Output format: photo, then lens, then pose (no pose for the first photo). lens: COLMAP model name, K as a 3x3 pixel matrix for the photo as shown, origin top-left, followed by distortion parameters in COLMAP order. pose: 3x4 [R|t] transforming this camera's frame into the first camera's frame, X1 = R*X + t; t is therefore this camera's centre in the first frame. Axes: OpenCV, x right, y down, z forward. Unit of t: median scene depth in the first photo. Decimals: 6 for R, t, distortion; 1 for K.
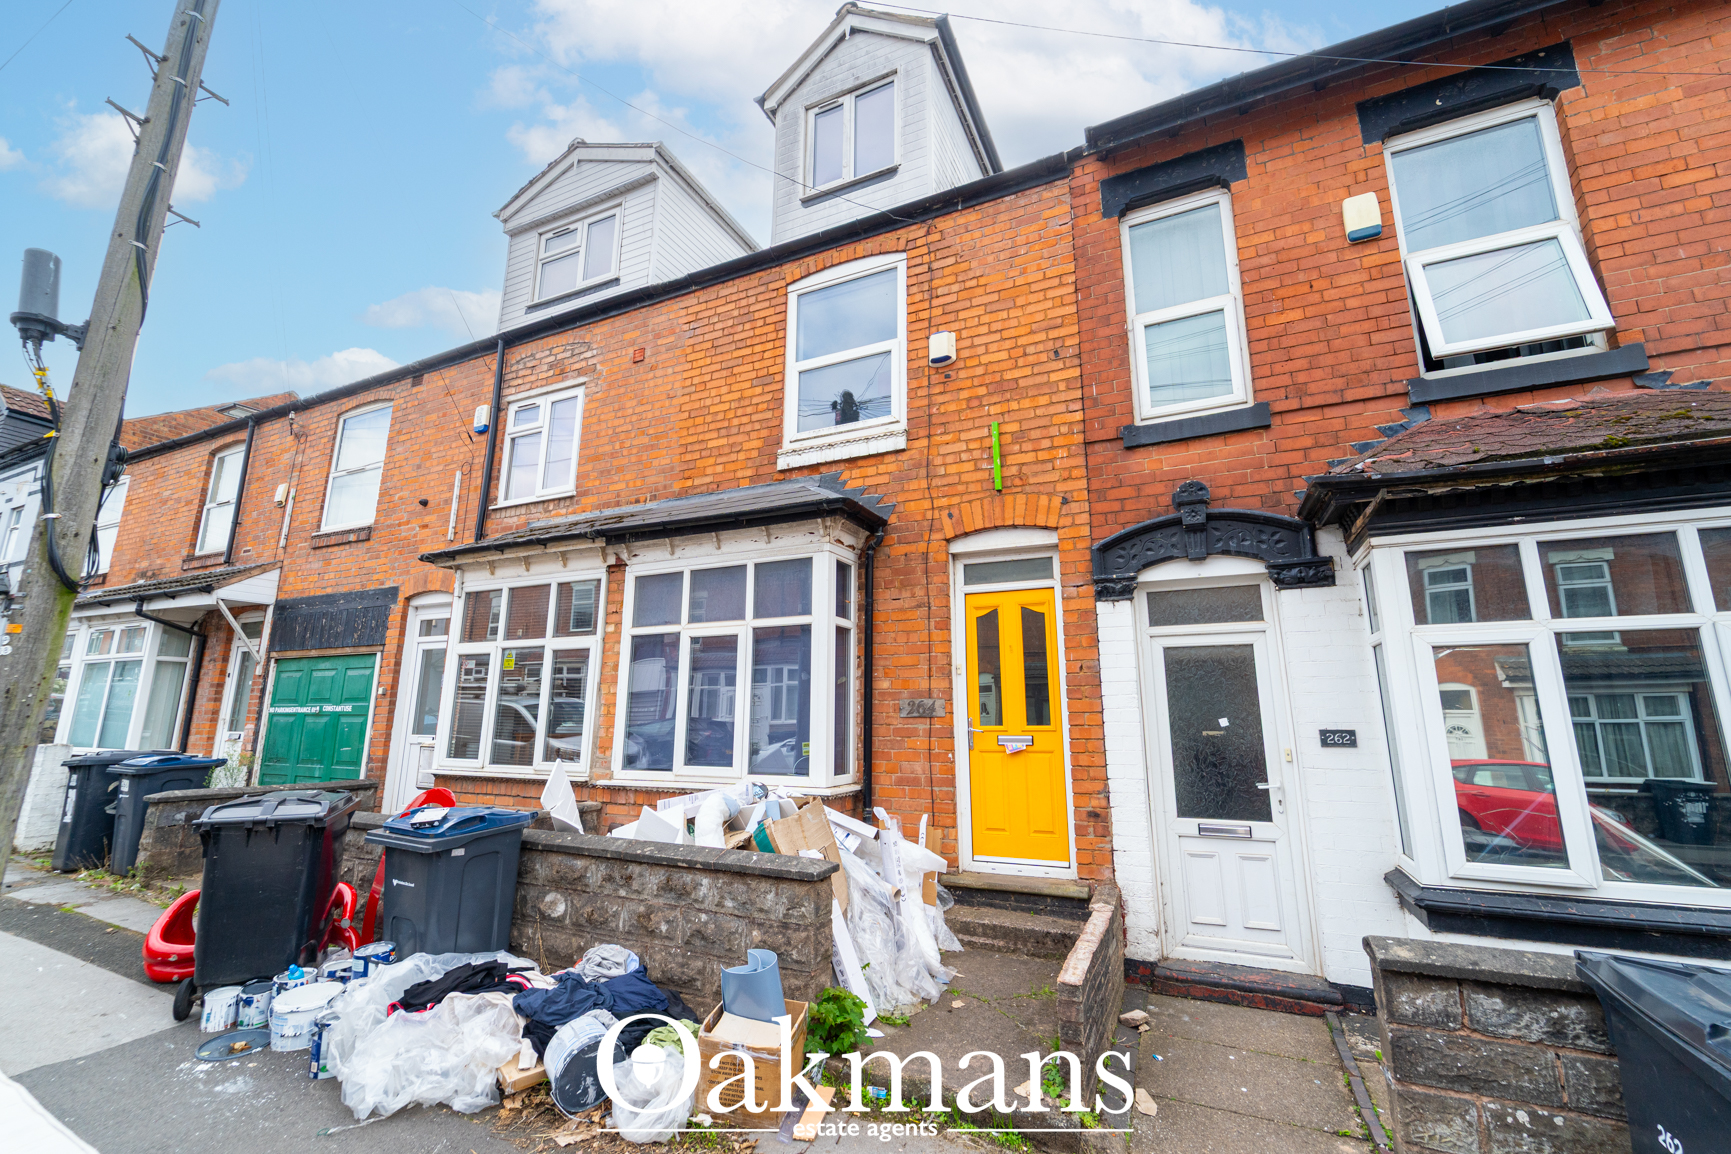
lens RADIAL K [[697.3, 0, 860.3], [0, 697.3, 584.2], [0, 0, 1]] dist [0.004038, -0.002743]
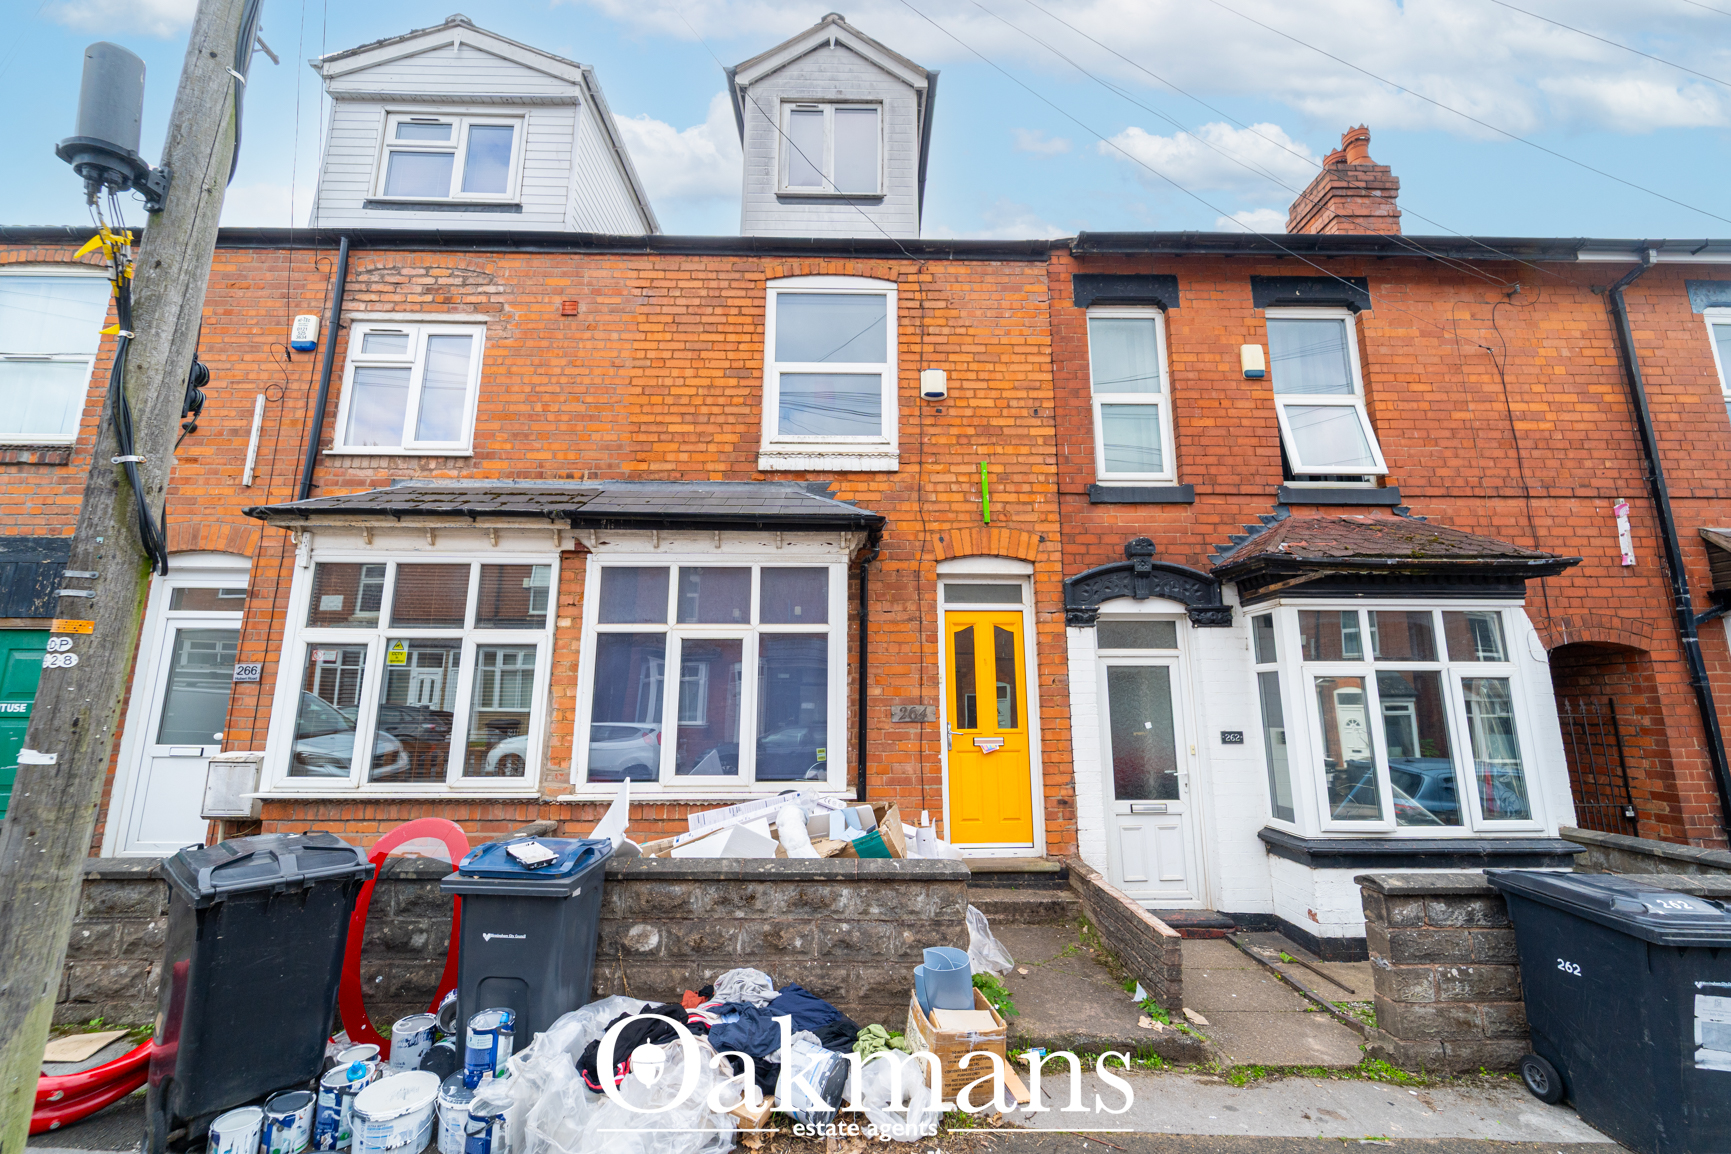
lens RADIAL K [[697.3, 0, 860.3], [0, 697.3, 584.2], [0, 0, 1]] dist [0.004038, -0.002743]
pose [[0.900752, 0.072803, 0.428188, -0.477903], [-0.082070, 0.996621, 0.003192, -0.021862], [-0.426509, -0.038017, 0.903684, 0.056080]]
